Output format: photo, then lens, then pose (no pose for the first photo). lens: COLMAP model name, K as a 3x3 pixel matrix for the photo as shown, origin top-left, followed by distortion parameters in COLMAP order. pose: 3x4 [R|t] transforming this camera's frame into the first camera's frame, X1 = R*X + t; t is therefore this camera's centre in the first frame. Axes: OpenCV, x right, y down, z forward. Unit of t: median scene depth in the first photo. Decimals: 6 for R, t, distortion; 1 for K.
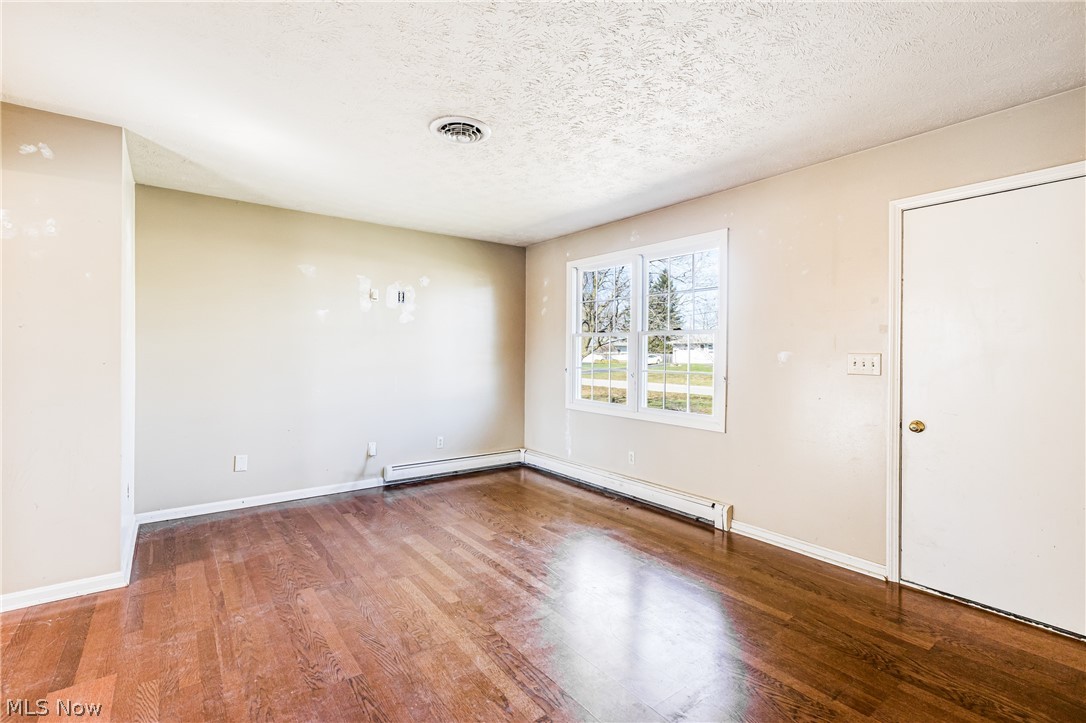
lens RADIAL K [[490.6, 0, 550.3], [0, 490.6, 359.2], [0, 0, 1]] dist [0.003309, -0.000527]
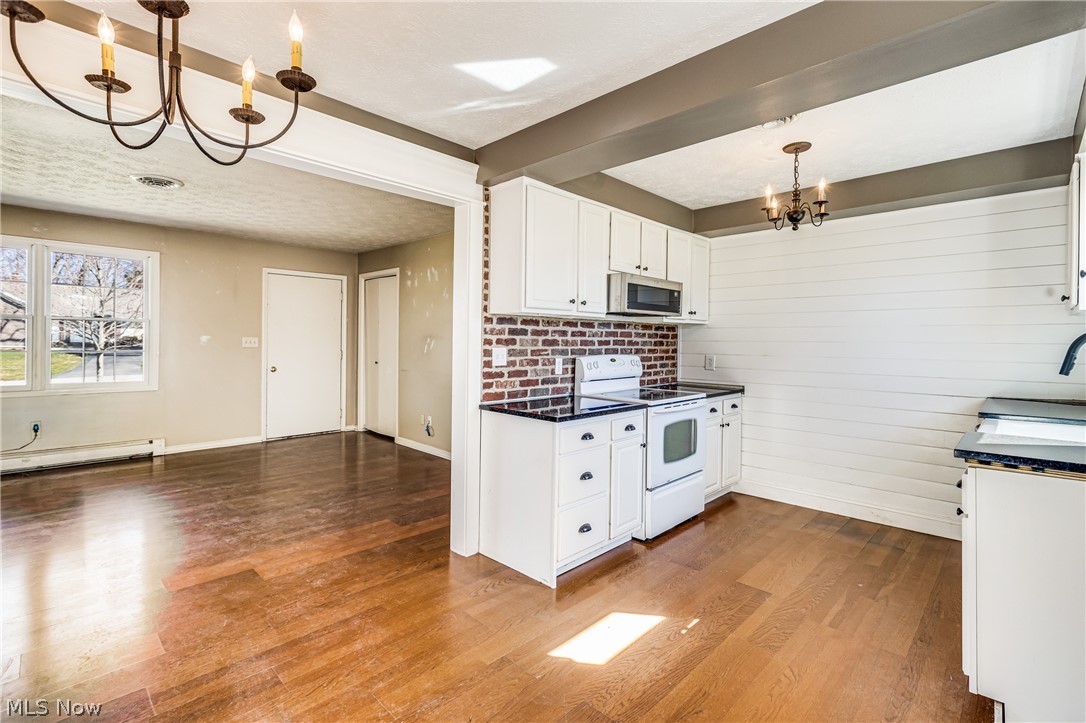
lens RADIAL K [[490.6, 0, 533.8], [0, 490.6, 343.1], [0, 0, 1]] dist [0.003309, -0.000527]
pose [[-0.142808, -0.017363, 0.989598, -1.633173], [-0.003519, 0.999849, 0.017035, -0.027718], [-0.989744, -0.001049, -0.142847, 0.116833]]
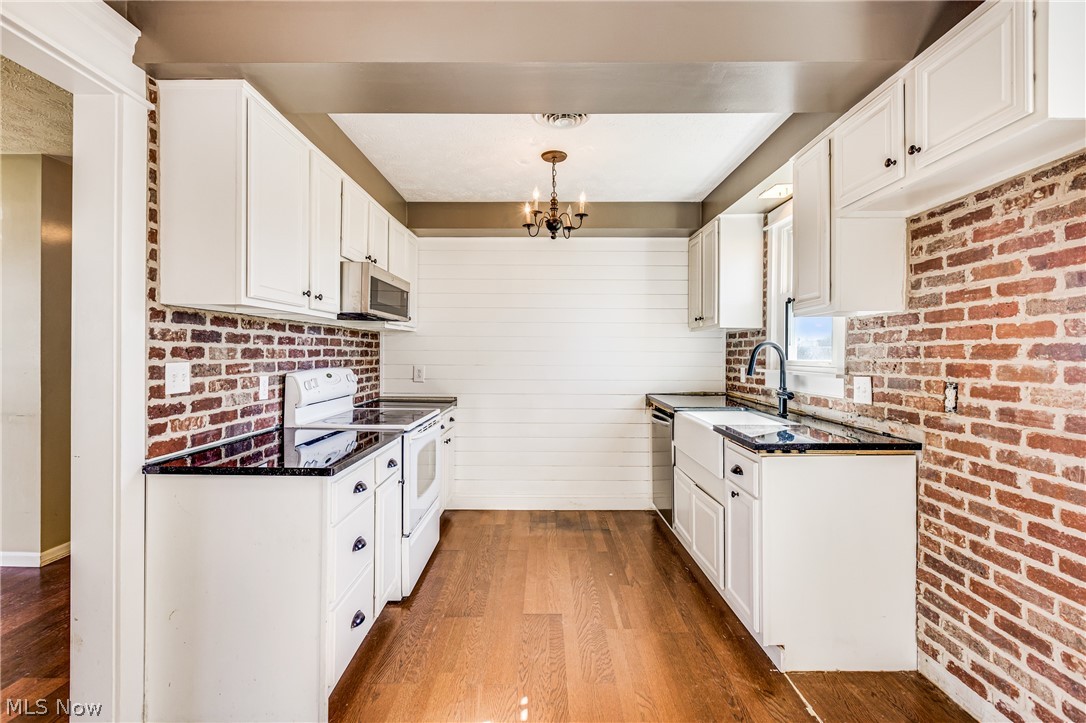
lens RADIAL K [[490.6, 0, 538.2], [0, 490.6, 356.0], [0, 0, 1]] dist [0.003309, -0.000527]
pose [[-0.790347, -0.020119, 0.612329, -1.277868], [-0.009913, 0.999750, 0.020054, -0.024615], [-0.612579, 0.009780, -0.790349, 0.267884]]
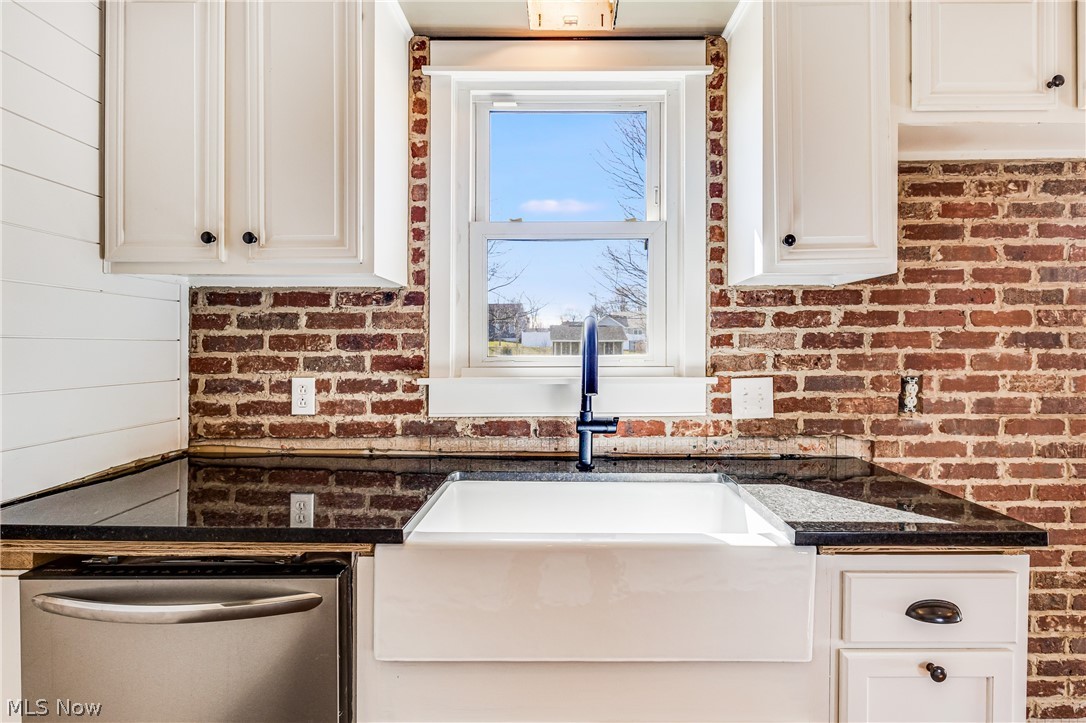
lens RADIAL K [[490.6, 0, 544.3], [0, 490.6, 347.2], [0, 0, 1]] dist [0.003309, -0.000527]
pose [[-0.600583, -0.011461, -0.799480, -0.622835], [-0.011467, 0.999918, -0.005720, -0.006670], [0.799480, 0.005732, -0.600665, -0.582607]]
